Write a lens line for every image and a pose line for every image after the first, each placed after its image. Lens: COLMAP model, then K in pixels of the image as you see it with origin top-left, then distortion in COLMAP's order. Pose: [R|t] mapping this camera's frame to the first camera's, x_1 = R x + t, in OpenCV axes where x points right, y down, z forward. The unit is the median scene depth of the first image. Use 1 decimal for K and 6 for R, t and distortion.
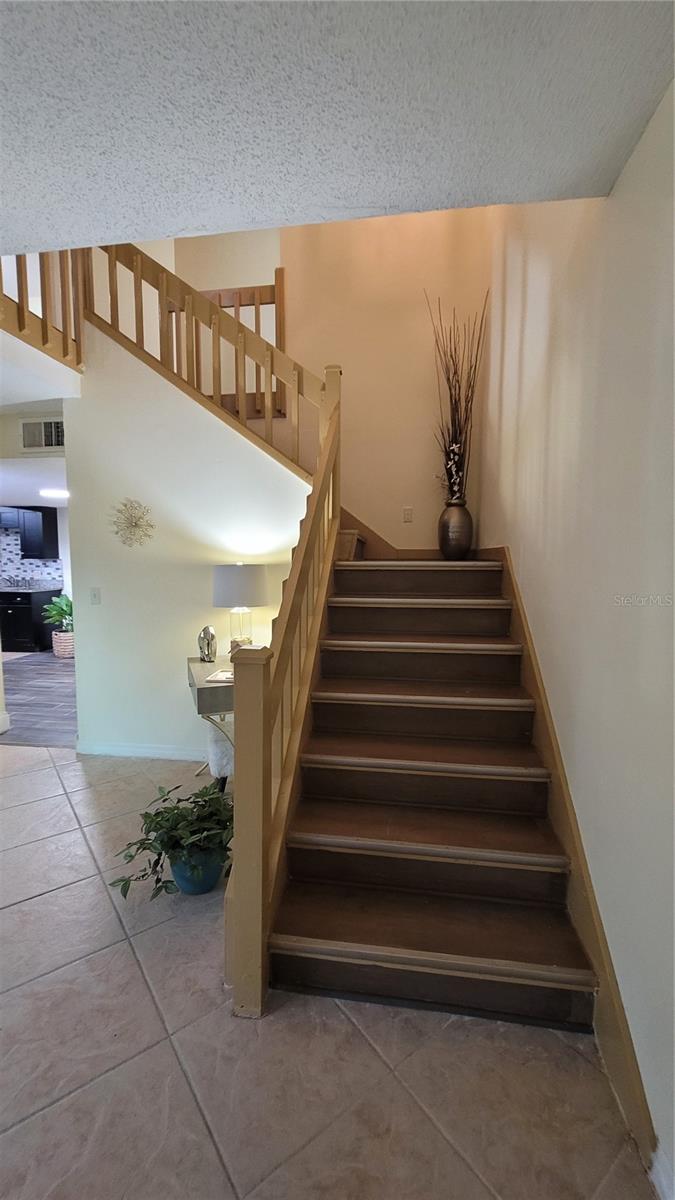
lens RADIAL K [[488.0, 0, 320.2], [0, 488.0, 602.0], [0, 0, 1]] dist [0.000612, -0.000572]
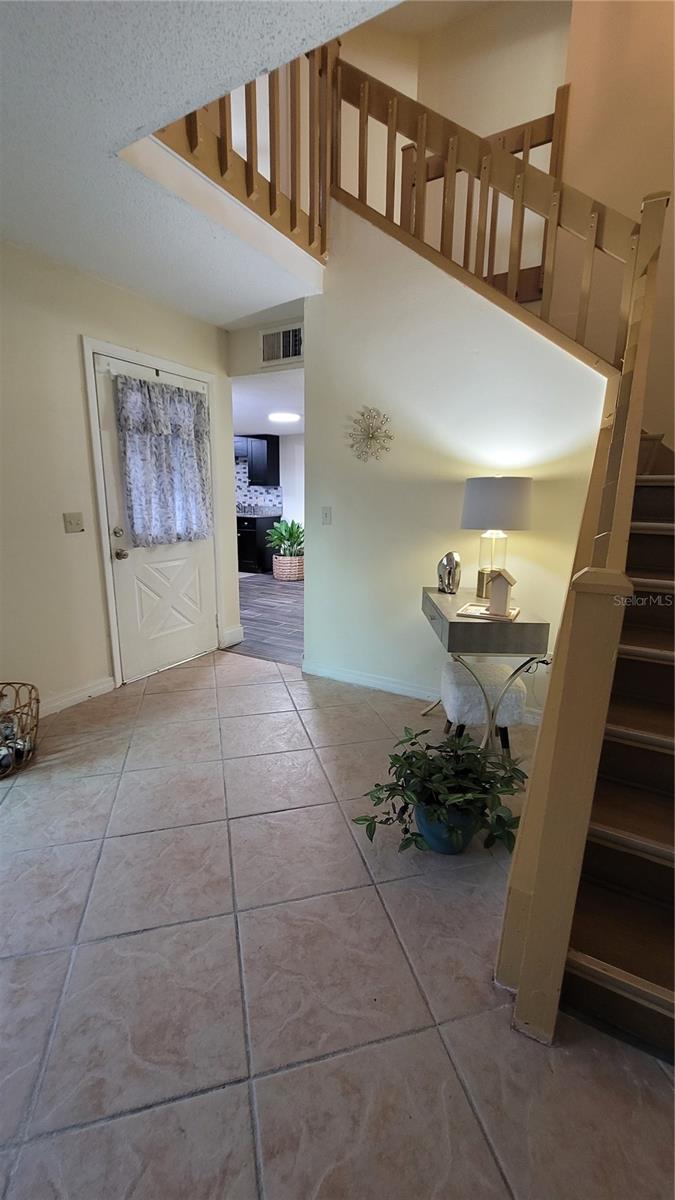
lens RADIAL K [[488.0, 0, 320.2], [0, 488.0, 602.0], [0, 0, 1]] dist [0.000612, -0.000572]
pose [[0.925224, 0.090975, -0.368353, -0.107440], [-0.043244, 0.989787, 0.135837, 0.026555], [0.376949, -0.109751, 0.919709, 0.098903]]
